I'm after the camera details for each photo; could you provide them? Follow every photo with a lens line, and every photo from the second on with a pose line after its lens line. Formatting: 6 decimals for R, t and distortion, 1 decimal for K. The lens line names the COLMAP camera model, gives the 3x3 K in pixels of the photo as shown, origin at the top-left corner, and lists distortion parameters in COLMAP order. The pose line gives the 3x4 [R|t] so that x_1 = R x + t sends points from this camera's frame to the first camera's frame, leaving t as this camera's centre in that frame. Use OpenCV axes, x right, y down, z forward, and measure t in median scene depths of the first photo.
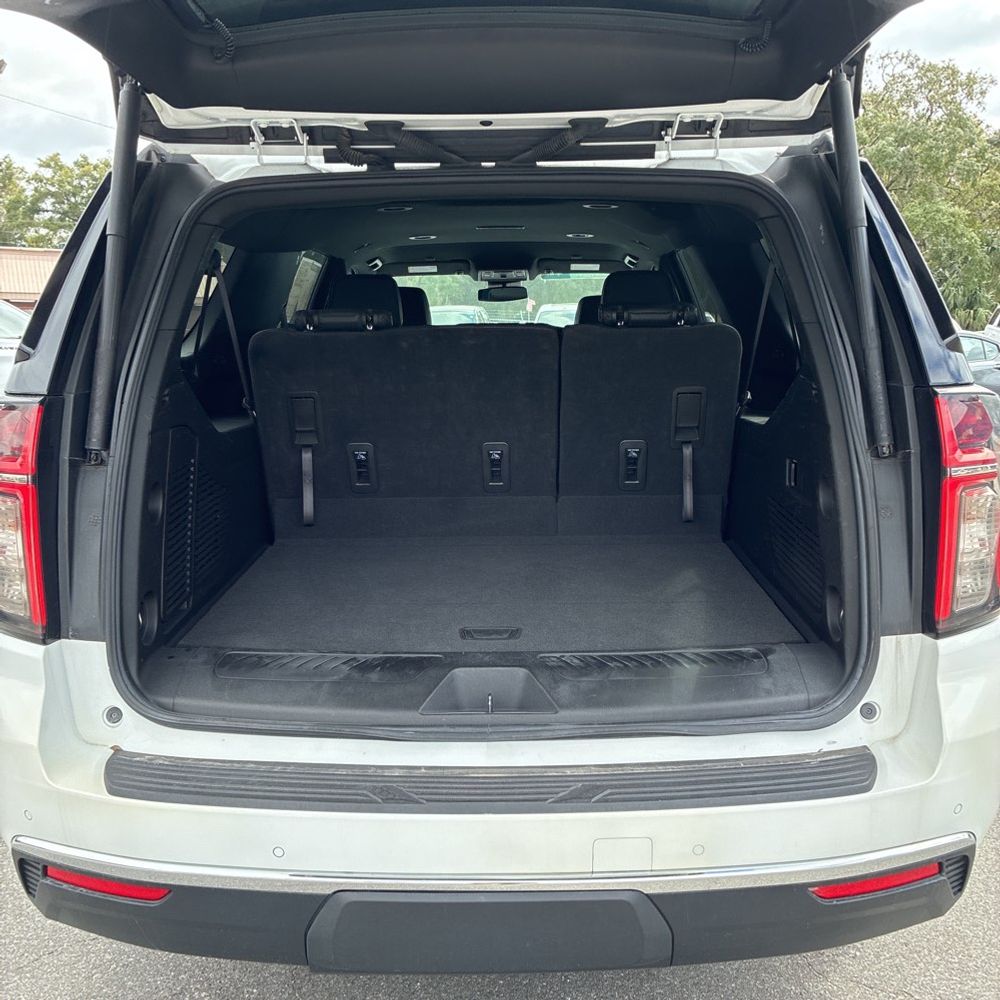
lens RADIAL K [[1020.8, 0, 501.9], [0, 1020.8, 495.7], [0, 0, 1]] dist [0.026818, 0.000000]
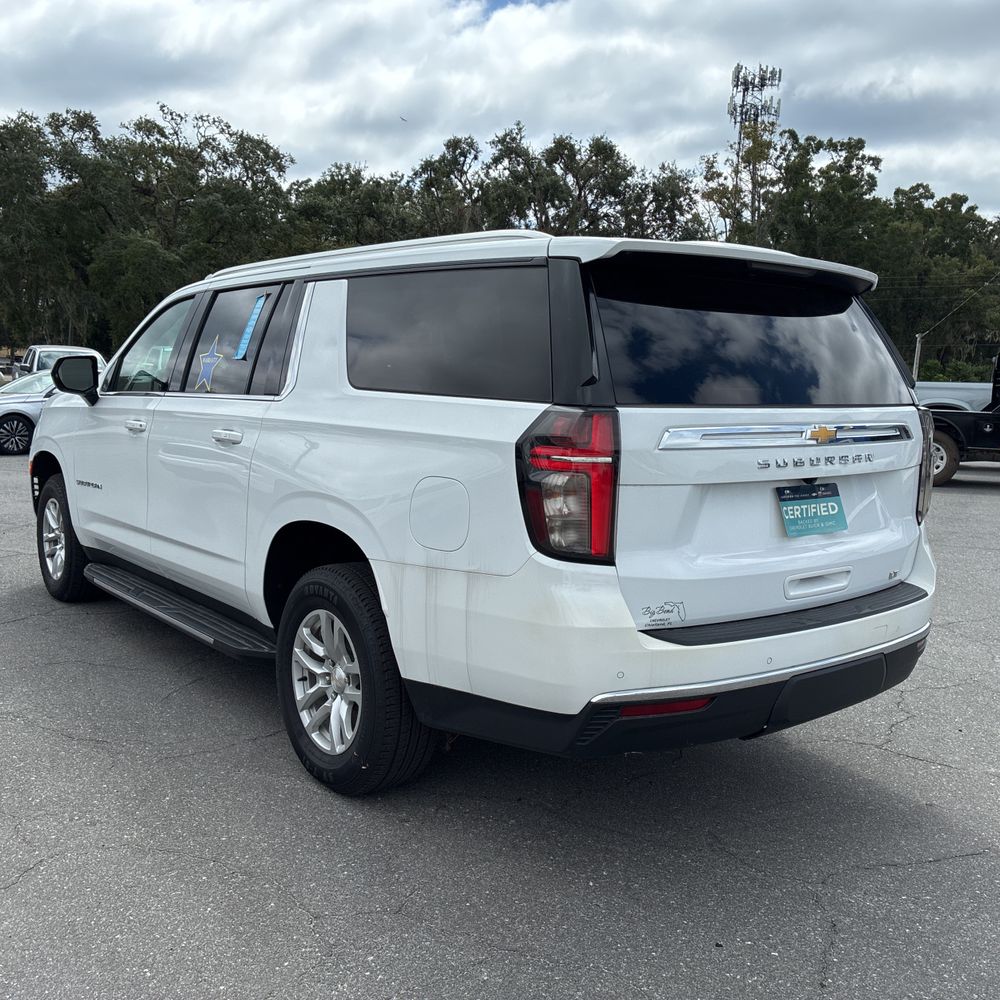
lens RADIAL K [[1020.8, 0, 506.1], [0, 1020.8, 494.2], [0, 0, 1]] dist [0.026818, 0.000000]
pose [[0.772436, -0.042199, 0.633689, -1.102302], [0.067631, 0.997582, -0.016007, 0.035378], [-0.631482, 0.055221, 0.773422, -0.072011]]
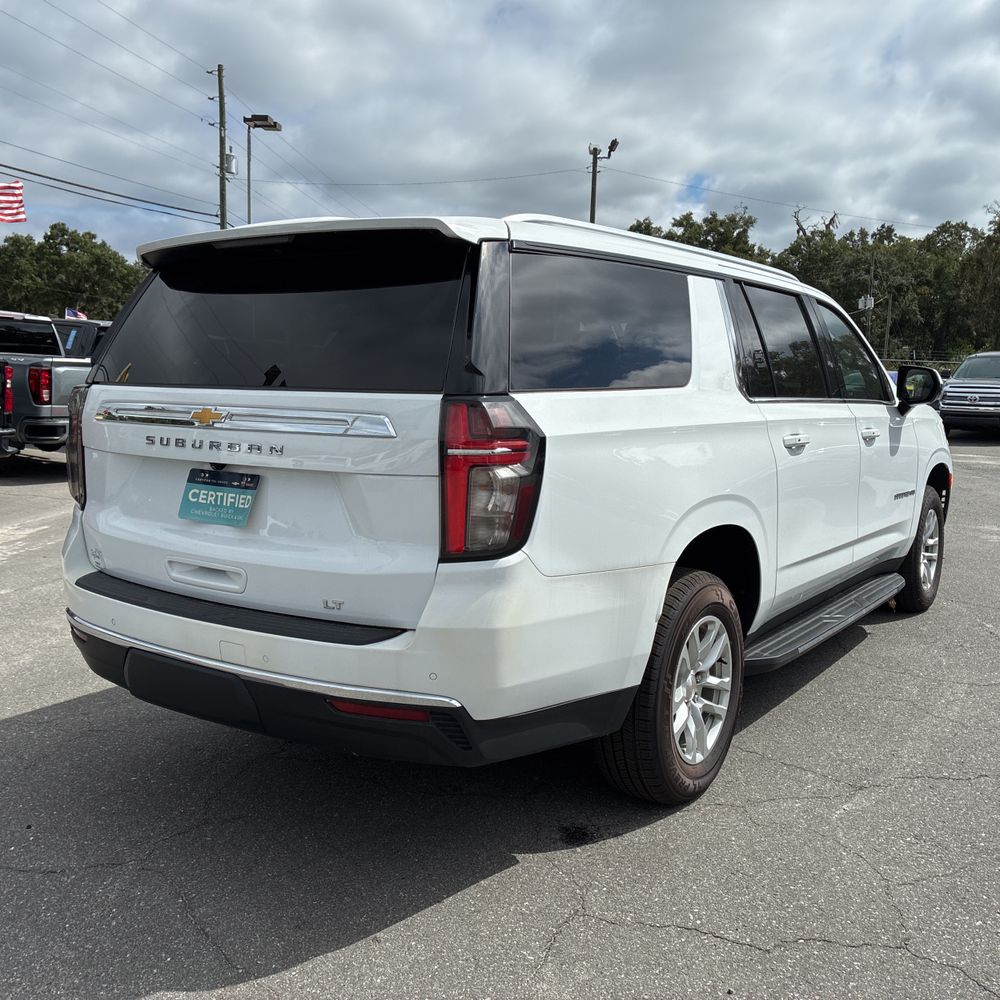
lens RADIAL K [[1020.8, 0, 504.4], [0, 1020.8, 505.4], [0, 0, 1]] dist [0.026818, 0.000000]
pose [[0.830989, 0.093120, -0.548440, 0.920446], [-0.111615, 0.993751, -0.000388, 0.032224], [0.544977, 0.061536, 0.836190, -0.140696]]
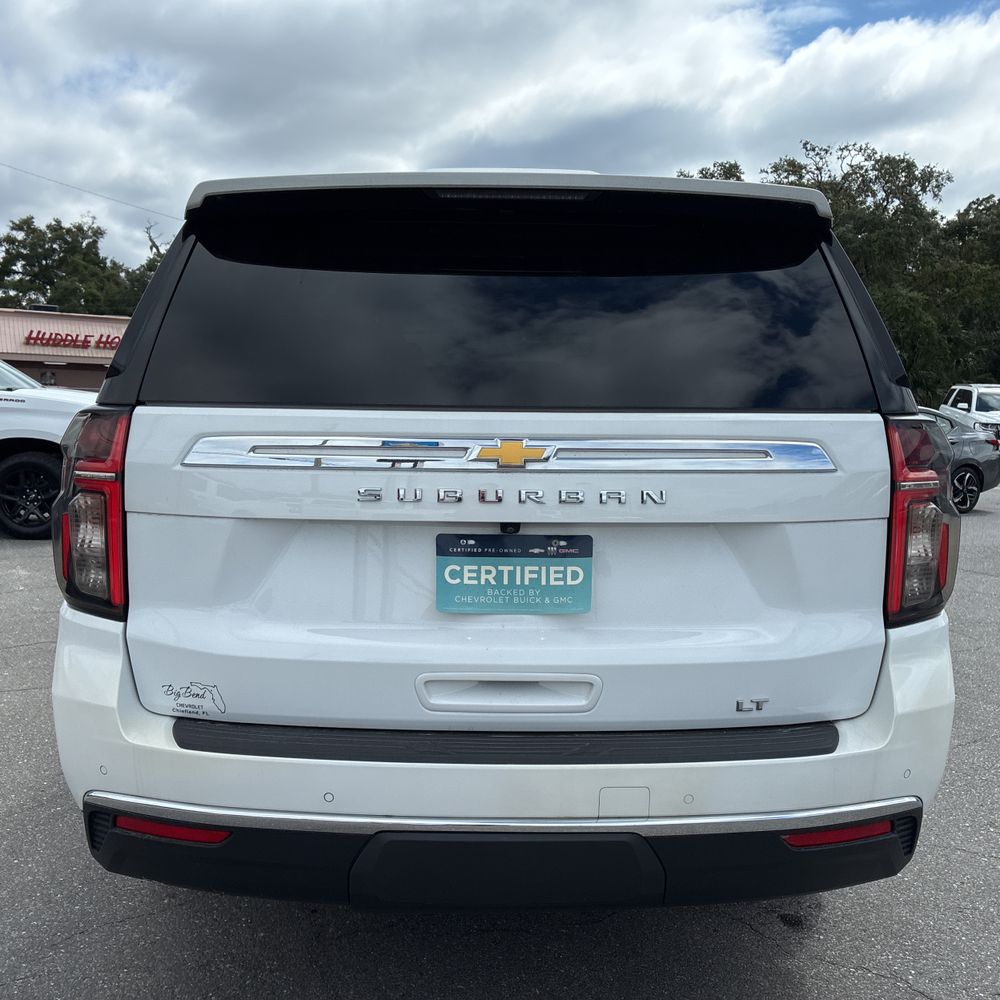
lens RADIAL K [[1020.8, 0, 497.1], [0, 1020.8, 507.2], [0, 0, 1]] dist [0.026818, 0.000000]
pose [[0.999354, 0.020200, 0.029739, -0.044584], [-0.018450, 0.998147, -0.057981, 0.054181], [-0.030855, 0.057394, 0.997875, -0.118286]]
